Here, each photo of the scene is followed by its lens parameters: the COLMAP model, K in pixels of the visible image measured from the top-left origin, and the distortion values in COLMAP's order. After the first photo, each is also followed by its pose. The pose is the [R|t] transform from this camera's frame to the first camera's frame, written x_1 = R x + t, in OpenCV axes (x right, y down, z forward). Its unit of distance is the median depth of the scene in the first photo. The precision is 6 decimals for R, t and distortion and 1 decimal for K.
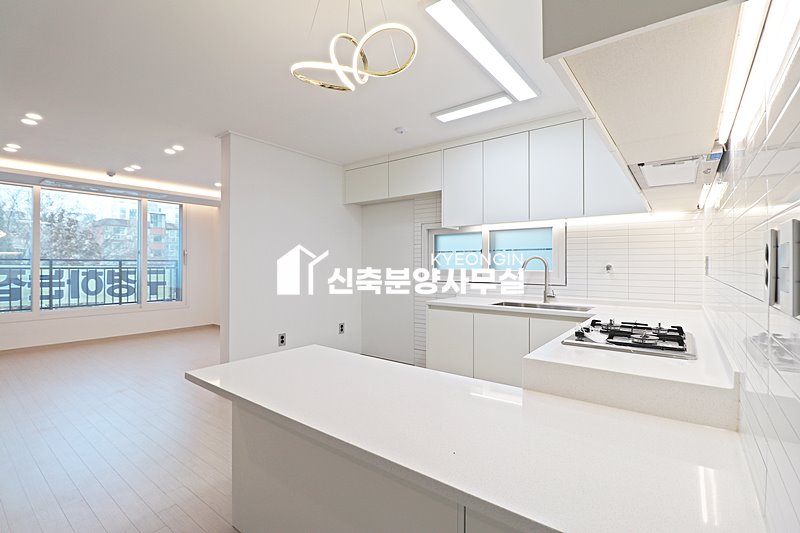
lens RADIAL K [[368.0, 0, 404.8], [0, 368.0, 268.1], [0, 0, 1]] dist [-0.006546, -0.009188]
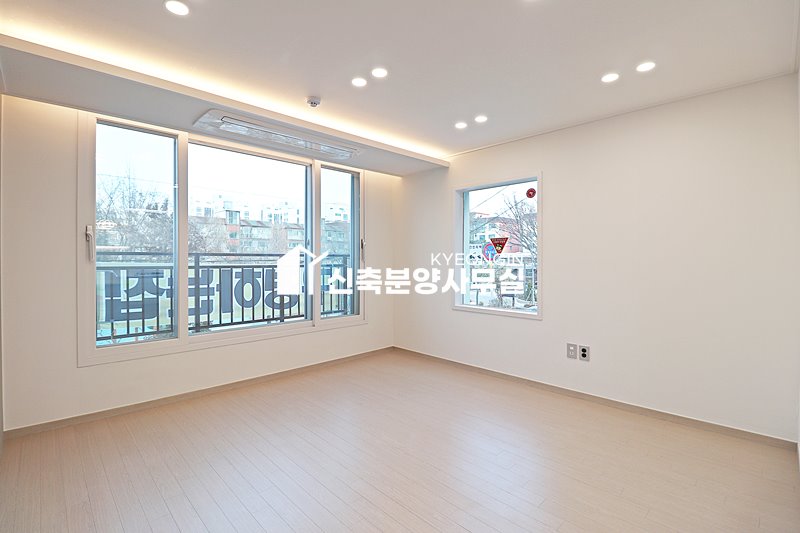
lens RADIAL K [[368.0, 0, 404.0], [0, 368.0, 263.8], [0, 0, 1]] dist [-0.006546, -0.009188]
pose [[0.989867, 0.000161, -0.142000, -0.555496], [0.000155, 0.999998, 0.002214, -0.007595], [0.142000, -0.002214, 0.989864, 0.432406]]
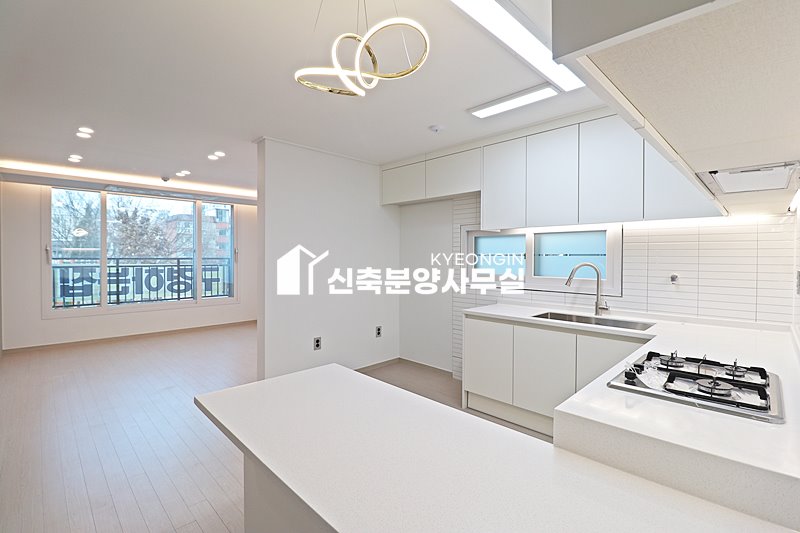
lens RADIAL K [[368.0, 0, 405.7], [0, 368.0, 265.1], [0, 0, 1]] dist [-0.006546, -0.009188]
pose [[0.991101, 0.005553, -0.132996, 0.024711], [-0.003652, 0.999888, 0.014532, -0.024384], [0.133062, -0.013917, 0.991010, 0.034469]]
